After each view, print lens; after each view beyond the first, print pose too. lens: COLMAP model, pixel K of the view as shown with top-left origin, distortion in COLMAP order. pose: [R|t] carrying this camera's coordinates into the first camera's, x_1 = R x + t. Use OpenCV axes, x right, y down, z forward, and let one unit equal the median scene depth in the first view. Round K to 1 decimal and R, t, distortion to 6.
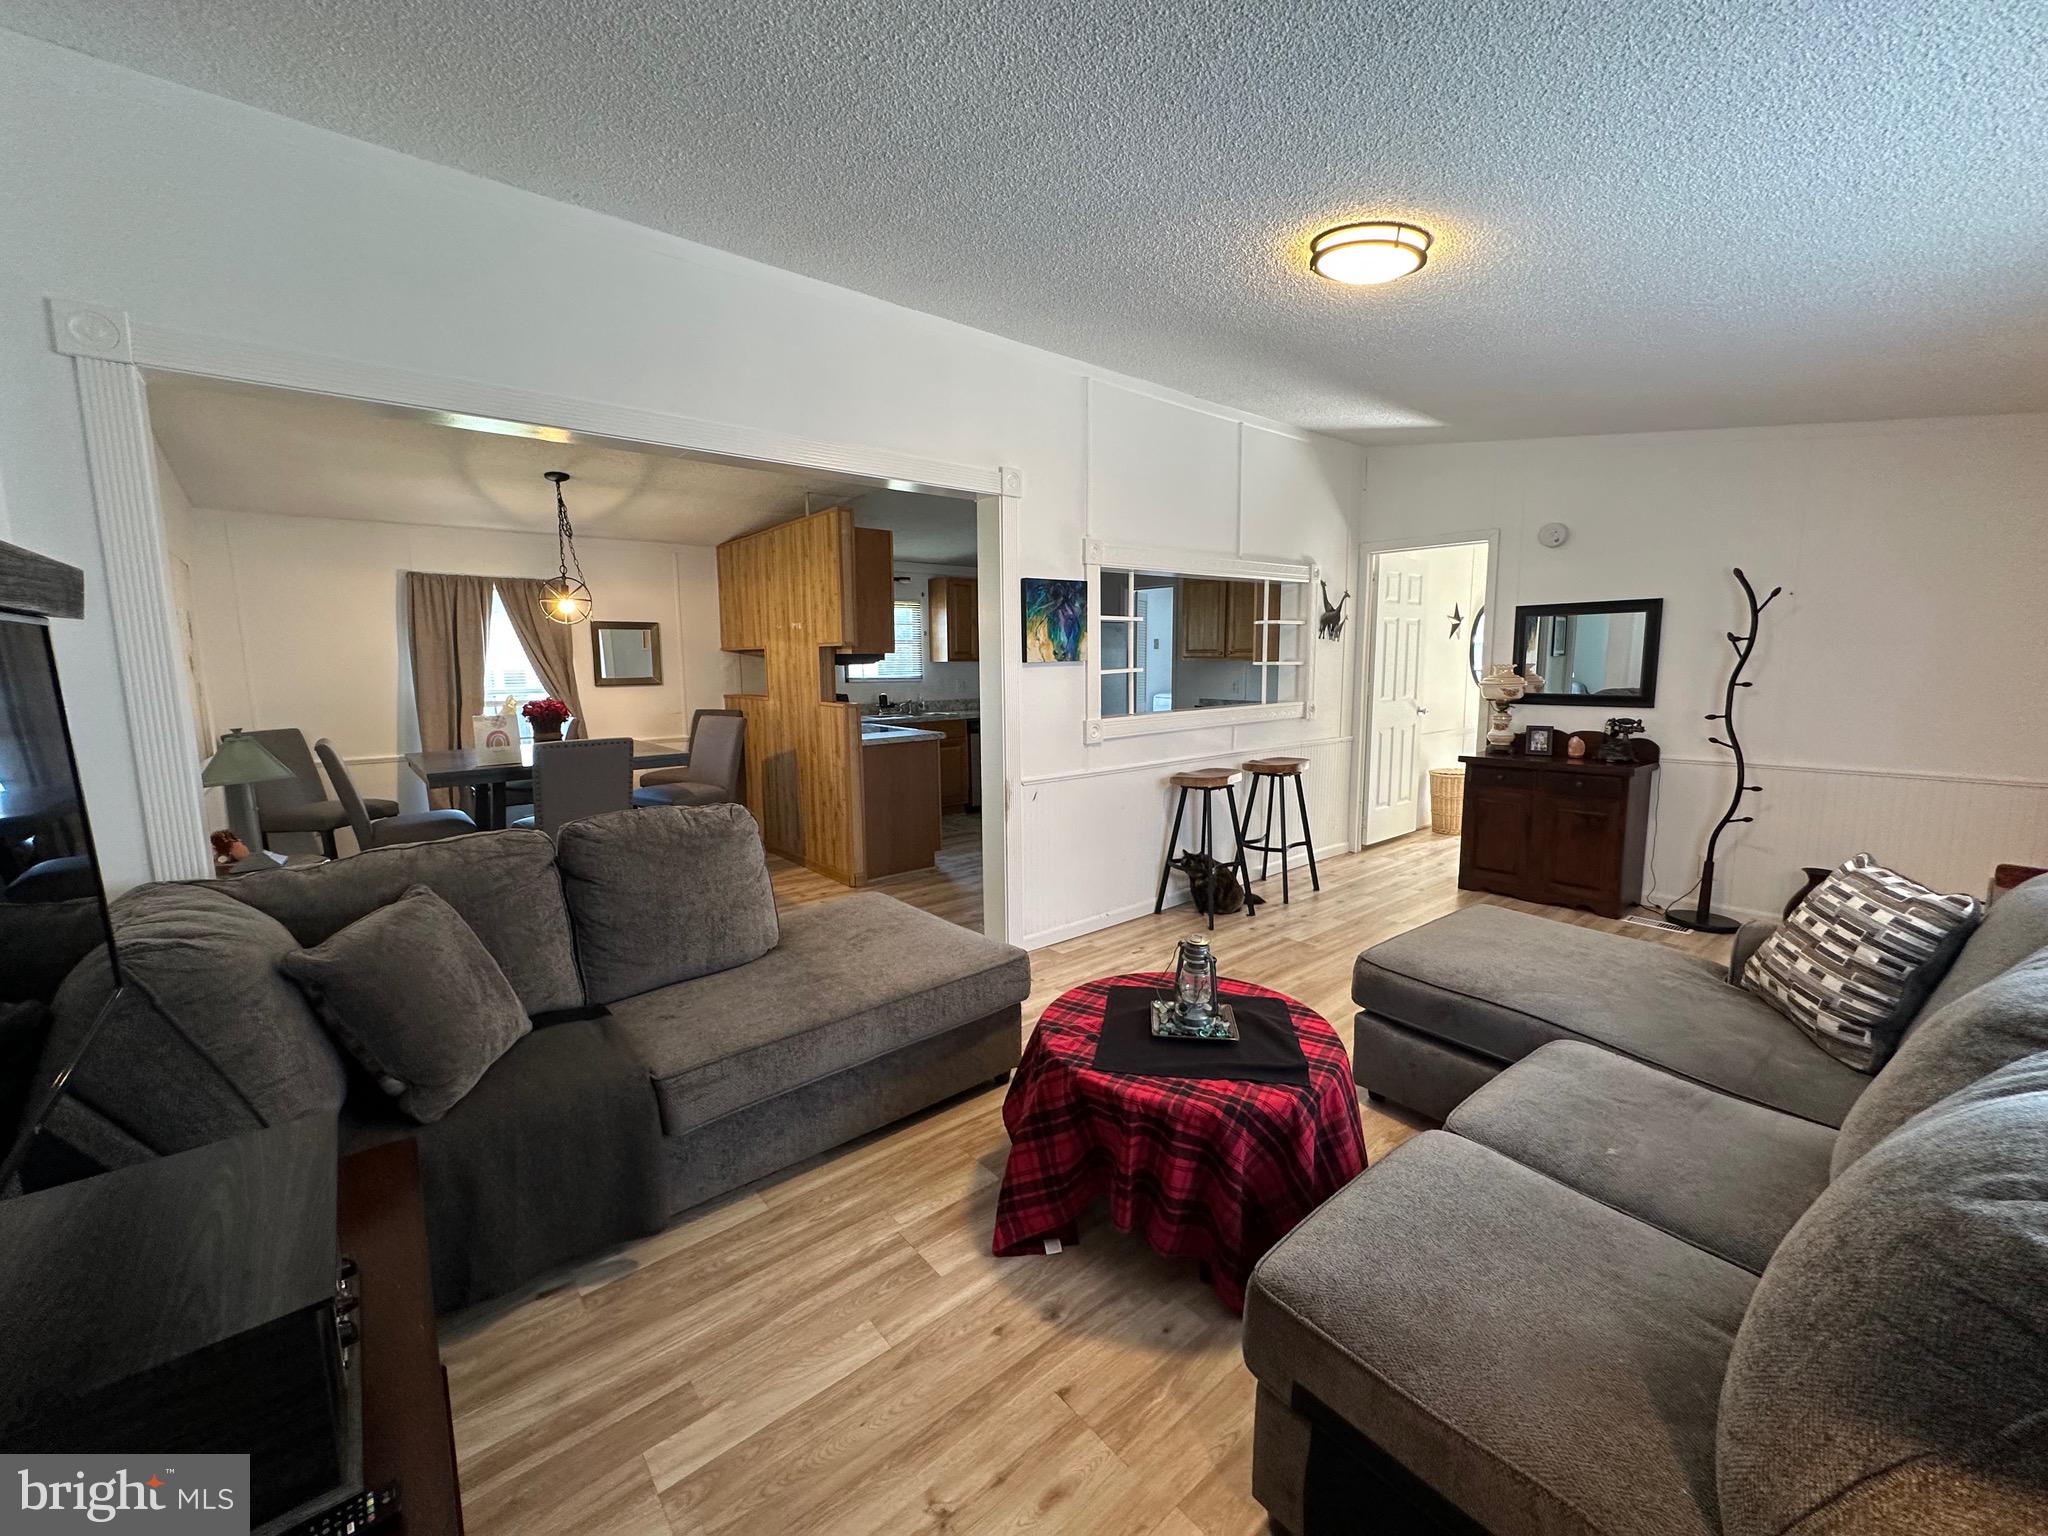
lens RADIAL K [[815.8, 0, 1020.3], [0, 815.8, 771.0], [0, 0, 1]] dist [-0.001063, 0.000030]
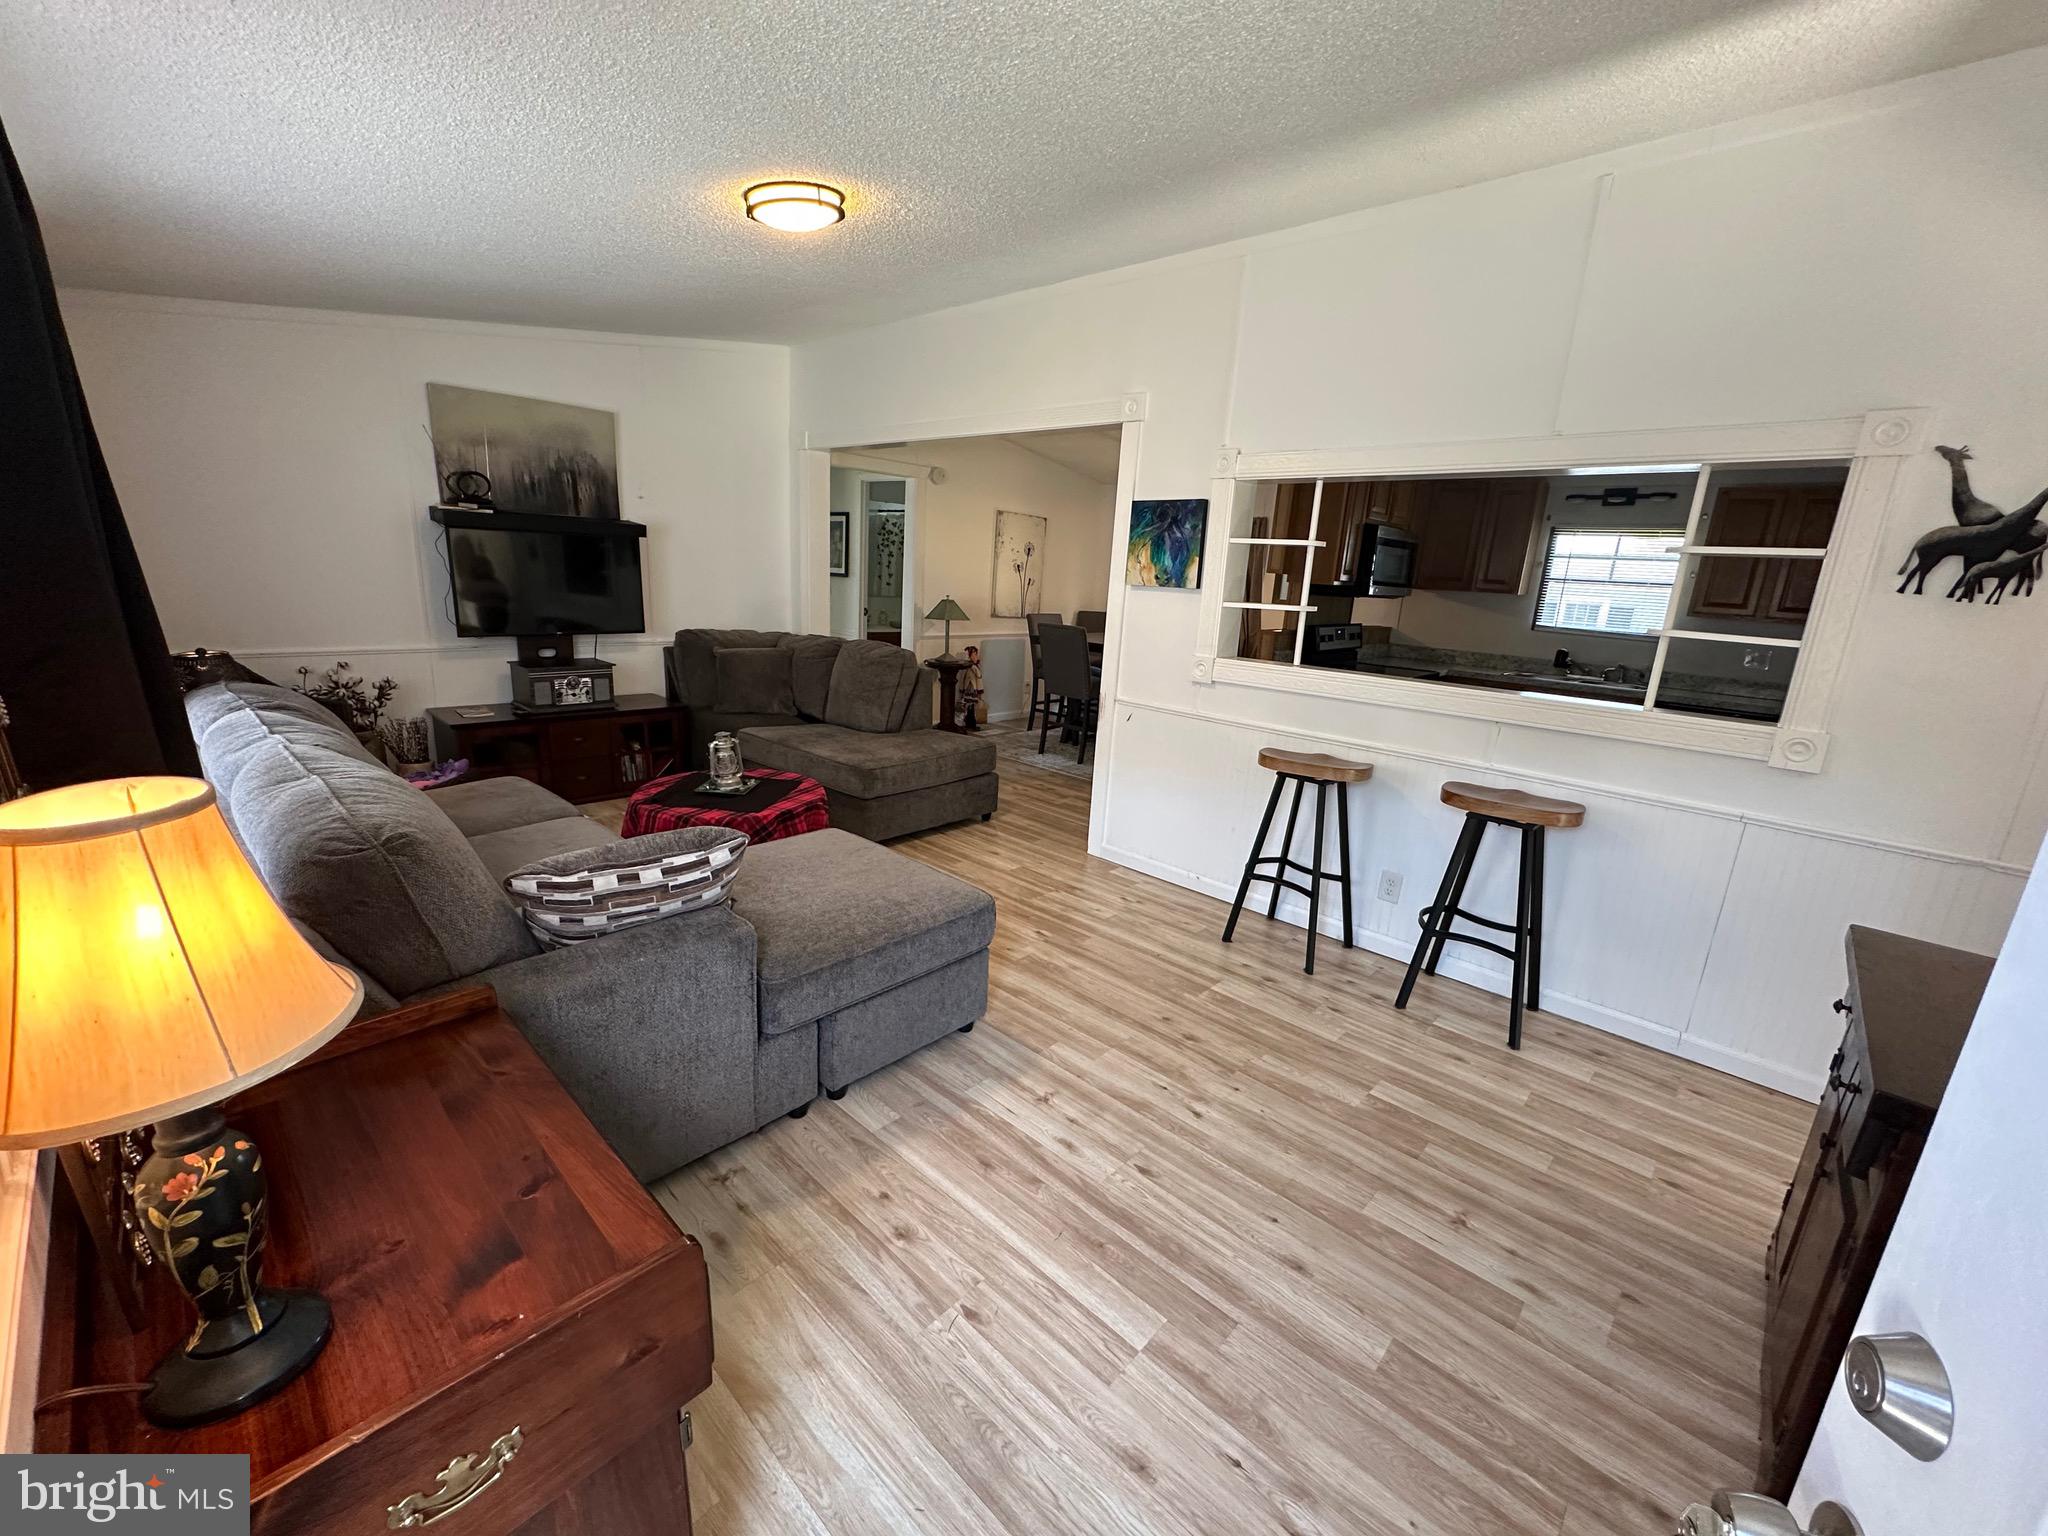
lens RADIAL K [[815.8, 0, 1020.3], [0, 815.8, 771.0], [0, 0, 1]] dist [-0.001063, 0.000030]
pose [[0.123031, 0.257987, -0.958283, 0.988200], [-0.195993, 0.952917, 0.231380, -0.114027], [0.972857, 0.159350, 0.167802, 0.692653]]
